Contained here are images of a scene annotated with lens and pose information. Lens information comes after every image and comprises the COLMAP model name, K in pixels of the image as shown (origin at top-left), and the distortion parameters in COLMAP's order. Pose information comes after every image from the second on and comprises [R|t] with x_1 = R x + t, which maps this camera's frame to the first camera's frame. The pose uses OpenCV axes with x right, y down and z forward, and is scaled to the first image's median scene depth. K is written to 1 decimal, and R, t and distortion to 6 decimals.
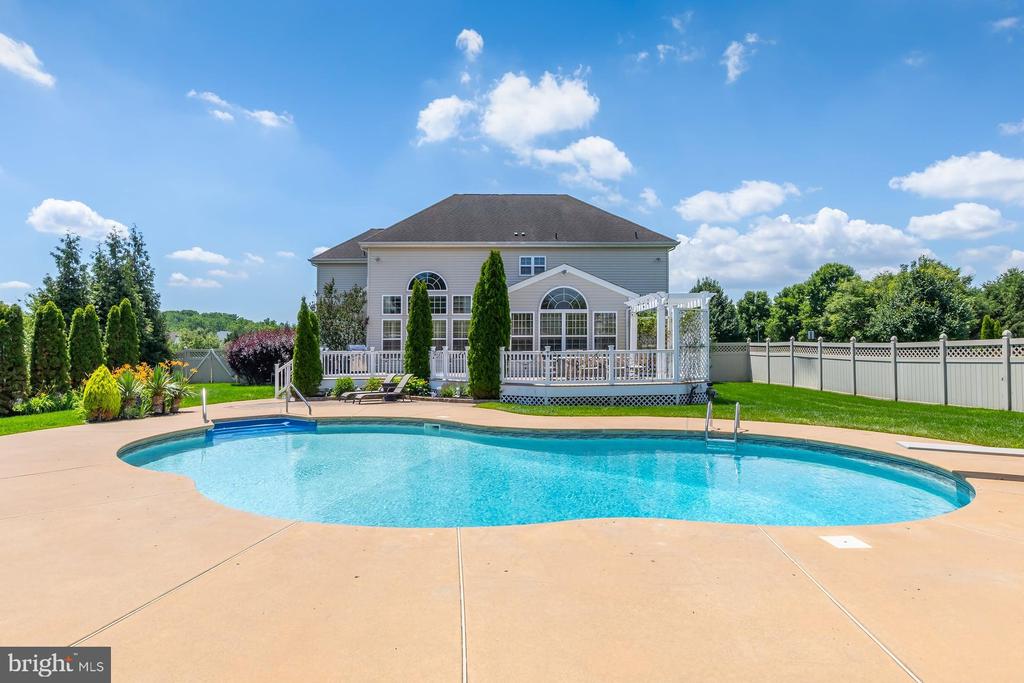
lens RADIAL K [[626.2, 0, 511.0], [0, 626.2, 337.1], [0, 0, 1]] dist [-0.002786, 0.000107]
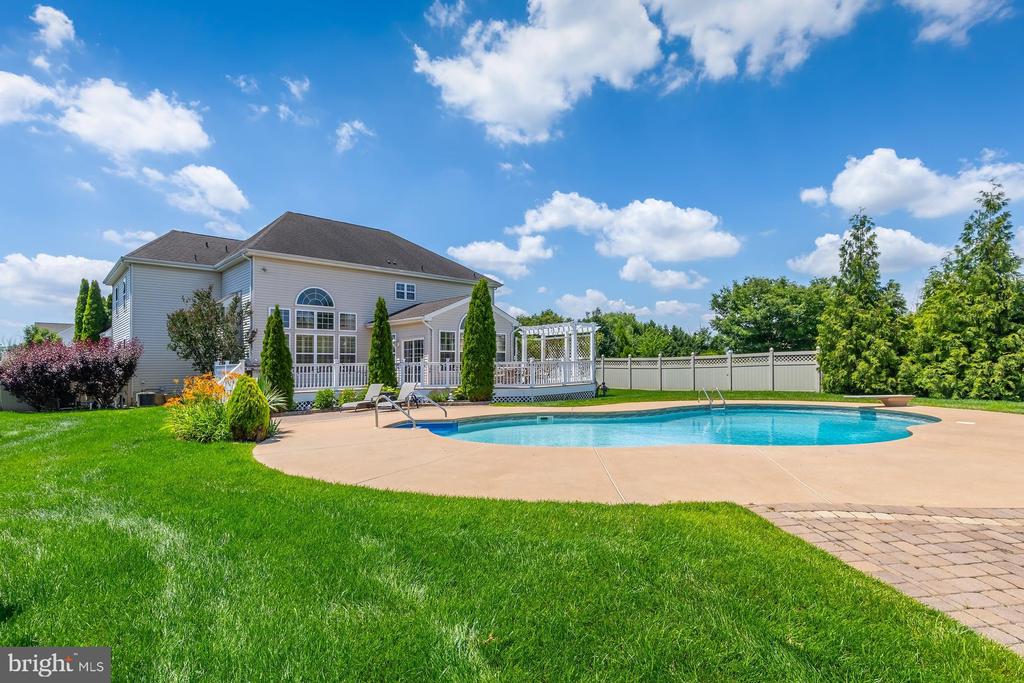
lens RADIAL K [[500.1, 0, 514.9], [0, 500.1, 348.1], [0, 0, 1]] dist [-0.010619, 0.007100]
pose [[0.717600, 0.013963, 0.696315, -0.470144], [-0.003110, 0.999853, -0.016845, 0.008116], [-0.696448, 0.009923, 0.717538, 0.175277]]
